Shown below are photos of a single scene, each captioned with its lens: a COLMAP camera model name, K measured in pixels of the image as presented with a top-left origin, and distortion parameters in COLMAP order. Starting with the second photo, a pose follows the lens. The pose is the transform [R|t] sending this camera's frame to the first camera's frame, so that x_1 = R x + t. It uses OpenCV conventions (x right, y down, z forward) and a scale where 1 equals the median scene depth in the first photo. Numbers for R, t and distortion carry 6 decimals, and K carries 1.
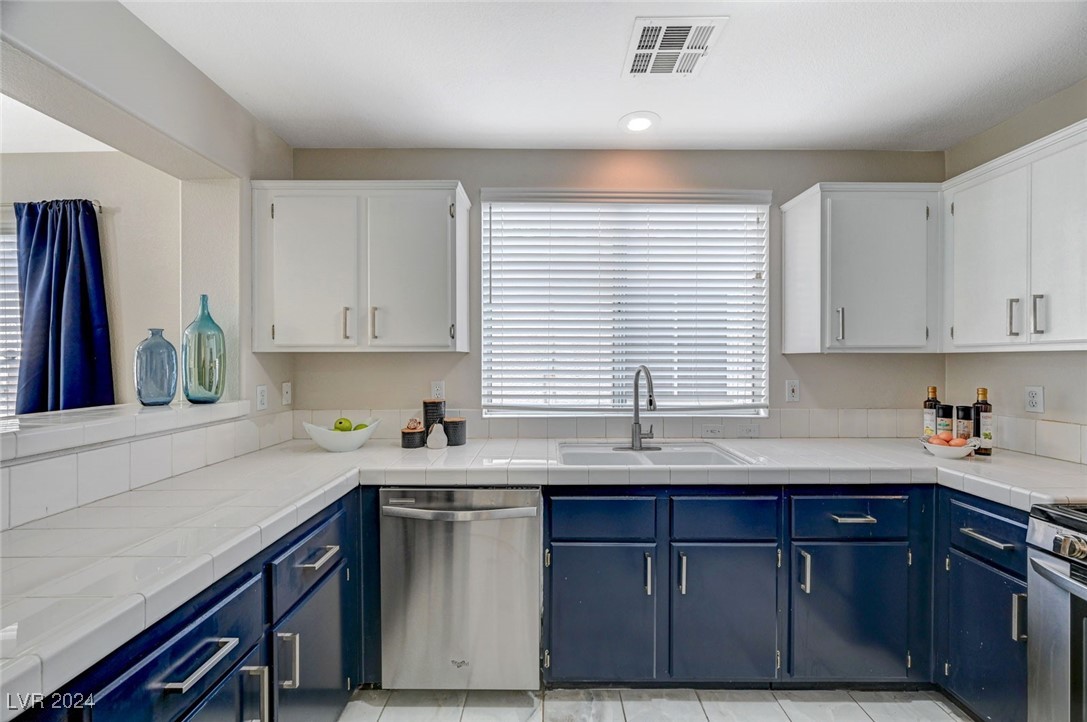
lens RADIAL K [[429.5, 0, 549.0], [0, 429.5, 361.1], [0, 0, 1]] dist [0.000640, 0.000269]
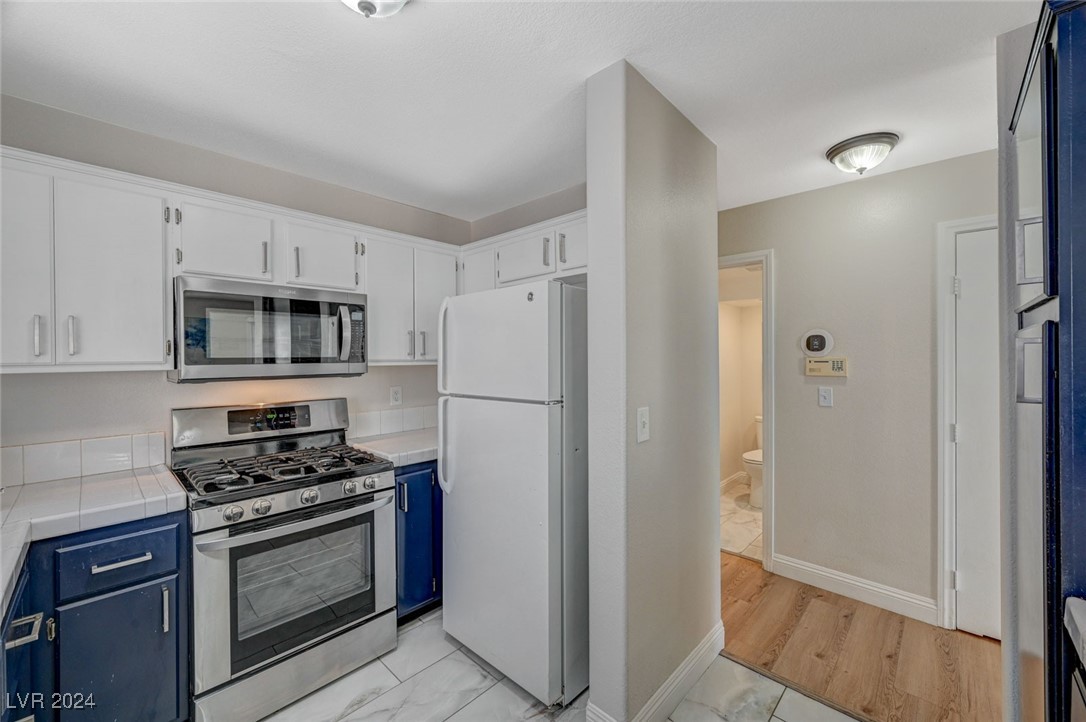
lens RADIAL K [[430.0, 0, 546.9], [0, 430.0, 359.4], [0, 0, 1]] dist [0.000113, -0.000004]
pose [[-0.725505, 0.004290, 0.688203, -0.274005], [0.010765, 0.999929, 0.005116, -0.036644], [-0.688132, 0.011120, -0.725500, 0.752901]]
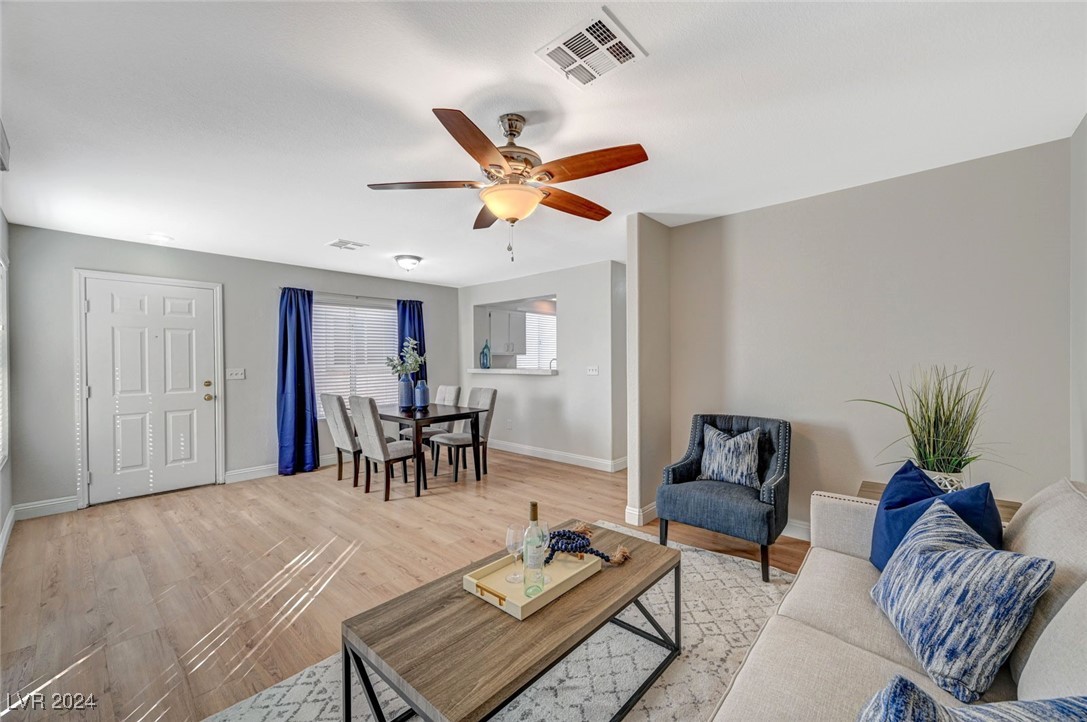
lens RADIAL K [[432.6, 0, 547.3], [0, 432.6, 364.7], [0, 0, 1]] dist [0.000044, -0.000021]
pose [[0.667300, -0.011276, 0.744704, -2.905225], [0.008844, 0.999935, 0.007216, 0.040613], [-0.744737, 0.001771, 0.667356, -1.689146]]
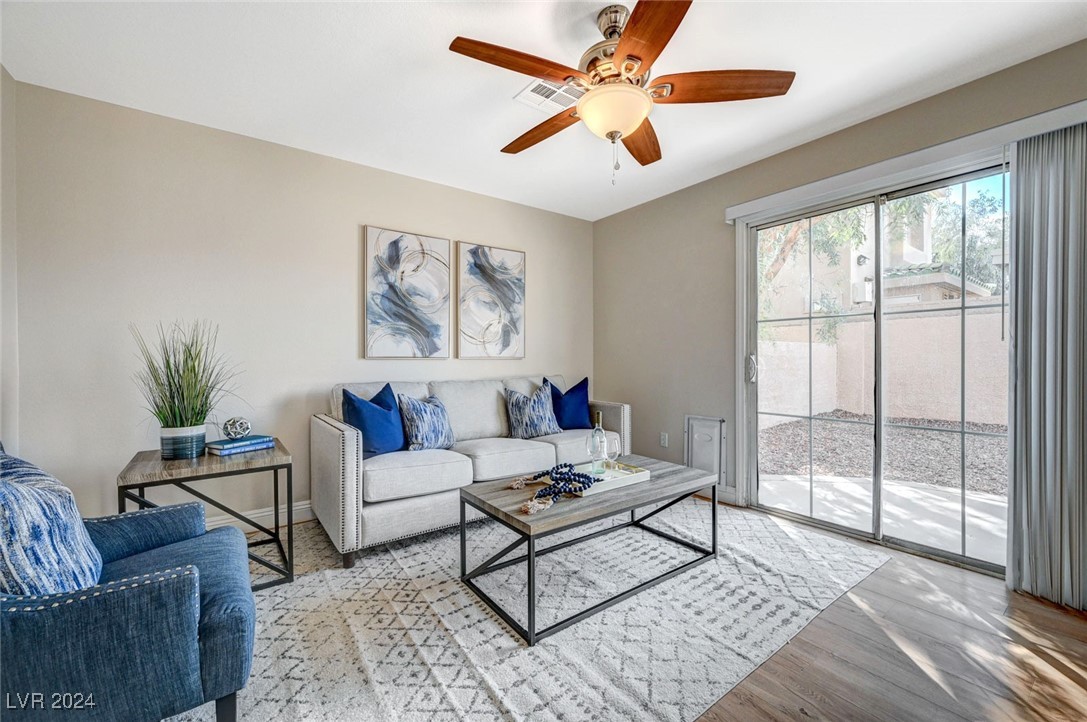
lens RADIAL K [[439.3, 0, 548.1], [0, 439.3, 362.1], [0, 0, 1]] dist [0.000841, 0.000035]
pose [[-0.805271, 0.009682, -0.592828, -1.558754], [0.002129, 0.999907, 0.013439, 0.144425], [0.592904, 0.009560, -0.805217, -0.304178]]
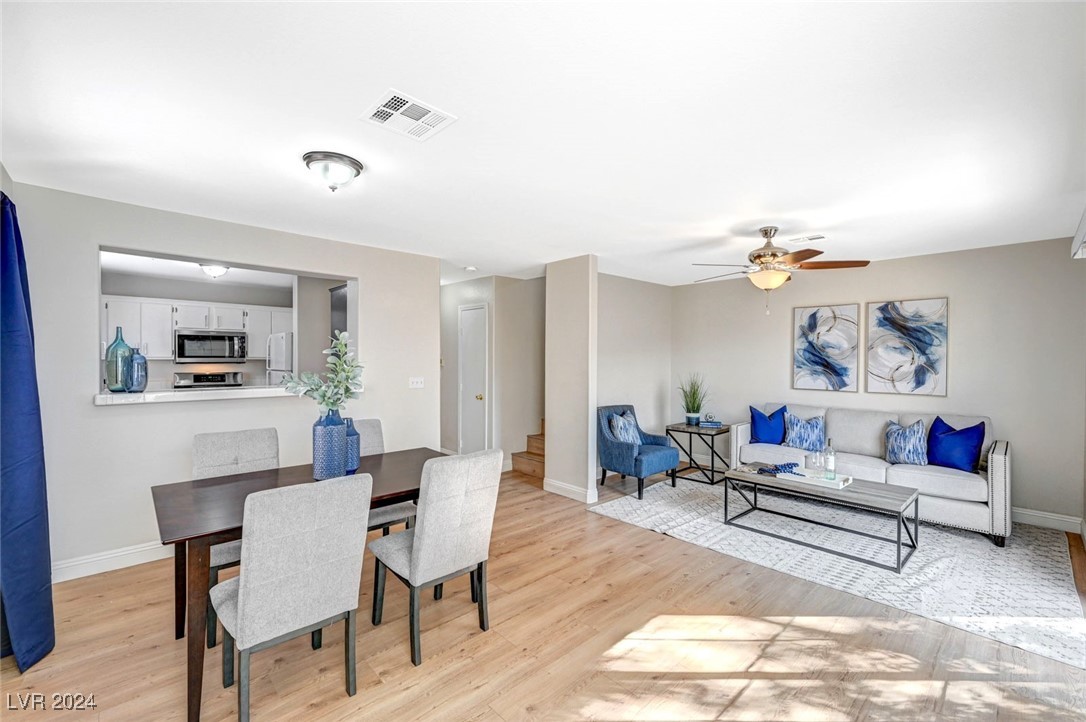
lens RADIAL K [[453.2, 0, 546.7], [0, 453.2, 361.8], [0, 0, 1]] dist [-0.000396, -0.000073]
pose [[-0.686259, -0.006443, 0.727328, -2.884450], [-0.000403, 0.999964, 0.008478, -0.028175], [-0.727357, 0.005525, -0.686237, 0.899160]]
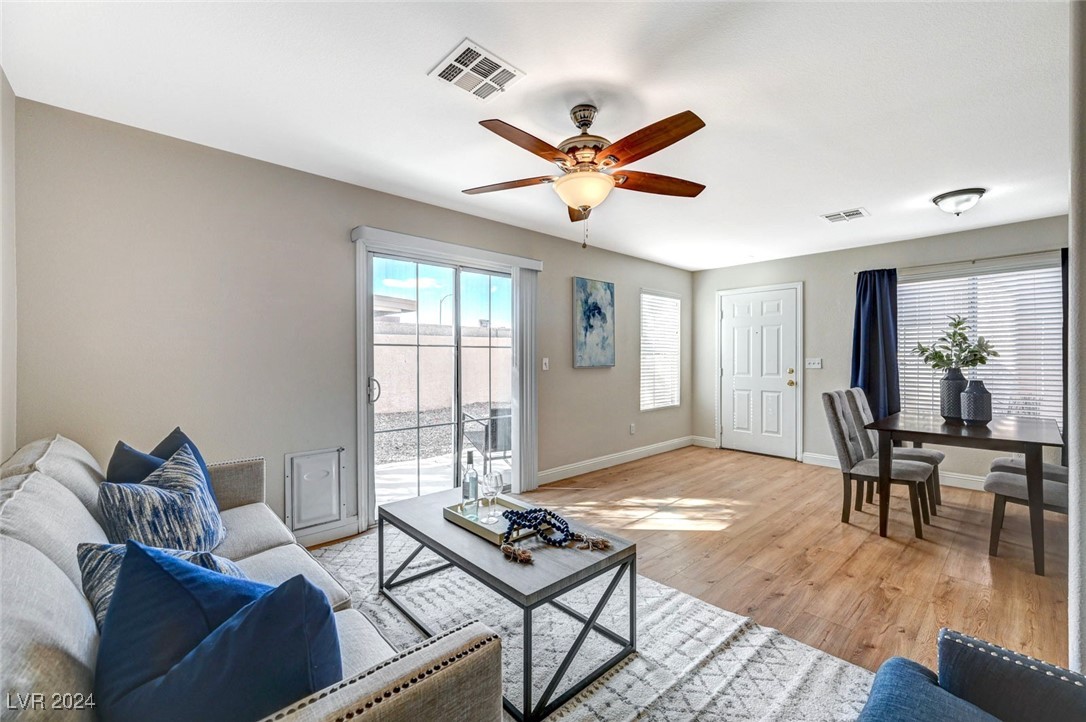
lens RADIAL K [[443.5, 0, 549.6], [0, 443.5, 356.7], [0, 0, 1]] dist [0.001032, 0.000081]
pose [[0.681896, 0.000817, -0.731449, -1.454919], [-0.005093, 0.999980, -0.003632, 0.071296], [0.731432, 0.006202, 0.681887, -1.738396]]
